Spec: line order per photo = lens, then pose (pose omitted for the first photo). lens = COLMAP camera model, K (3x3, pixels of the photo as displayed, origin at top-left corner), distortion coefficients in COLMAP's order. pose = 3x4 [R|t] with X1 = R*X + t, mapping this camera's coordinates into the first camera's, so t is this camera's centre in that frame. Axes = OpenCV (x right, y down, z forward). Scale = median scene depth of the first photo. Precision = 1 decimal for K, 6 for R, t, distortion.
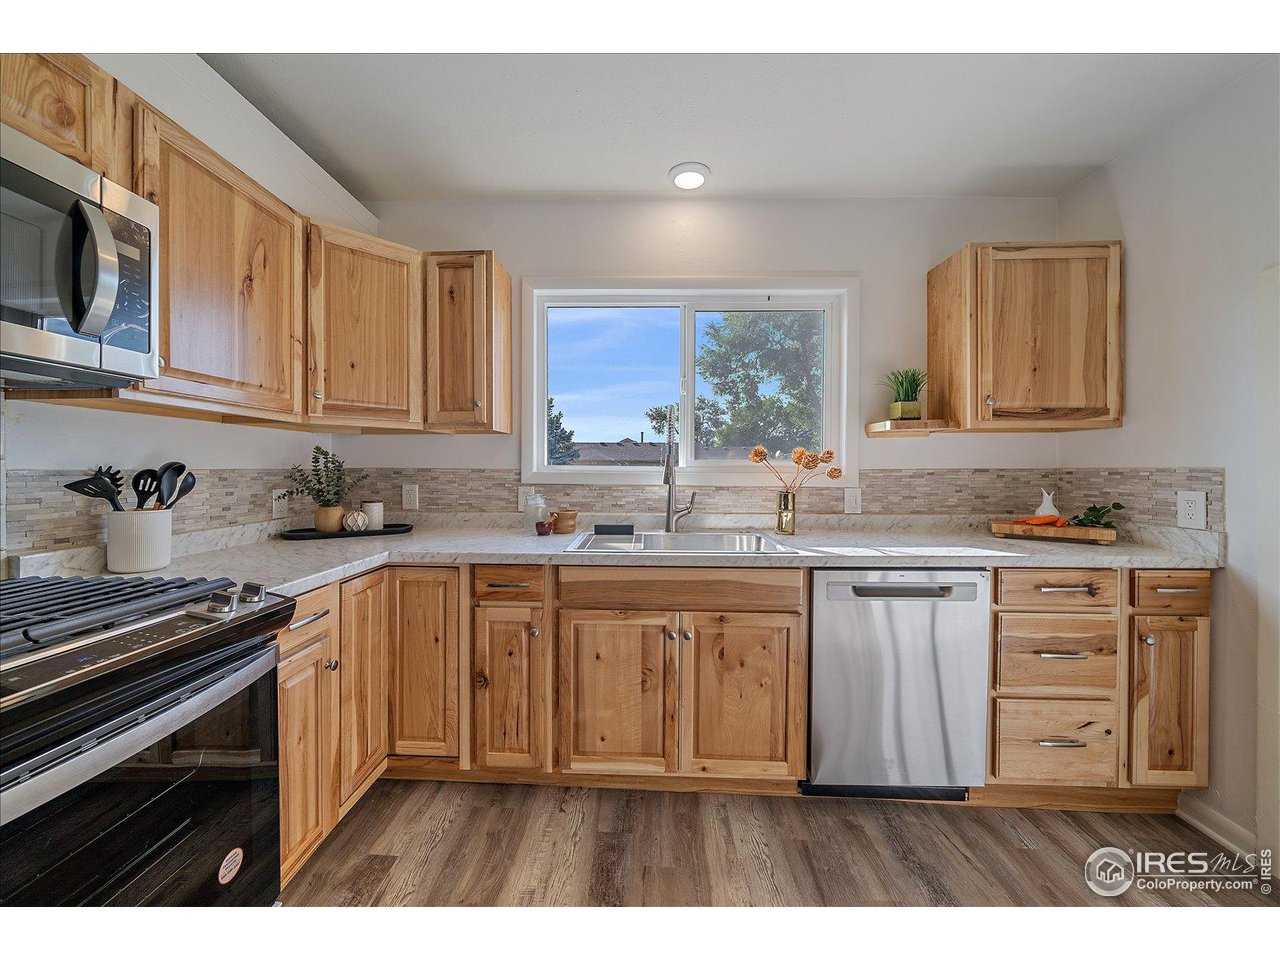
lens RADIAL K [[449.4, 0, 622.9], [0, 449.4, 470.1], [0, 0, 1]] dist [-0.002255, -0.000053]
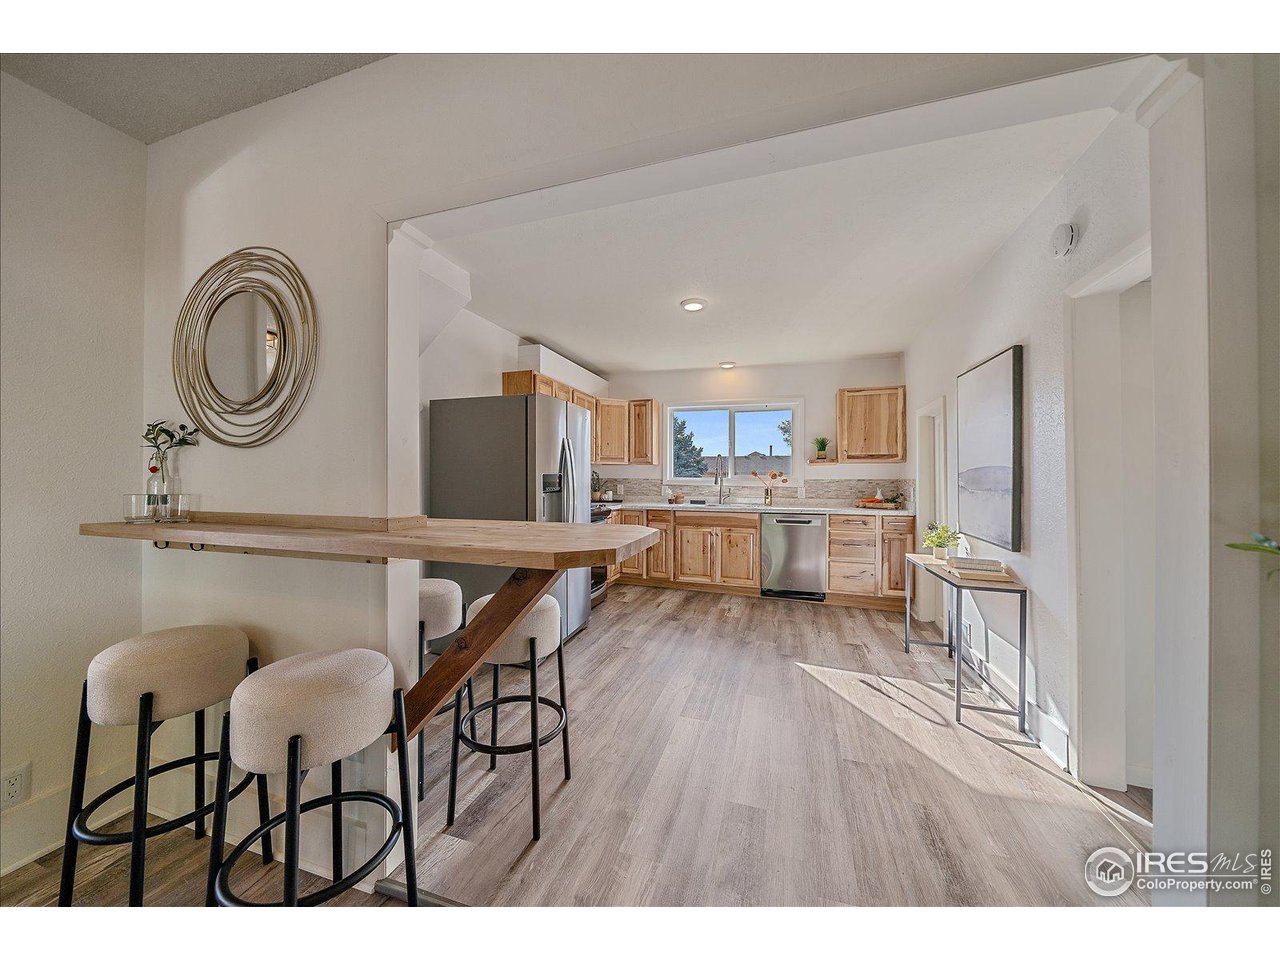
lens RADIAL K [[449.4, 0, 638.4], [0, 449.4, 477.8], [0, 0, 1]] dist [-0.002255, -0.000053]
pose [[0.964777, 0.002277, -0.263060, 0.357930], [-0.004343, 0.999964, -0.007272, 0.013263], [0.263034, 0.008158, 0.964752, -1.722820]]
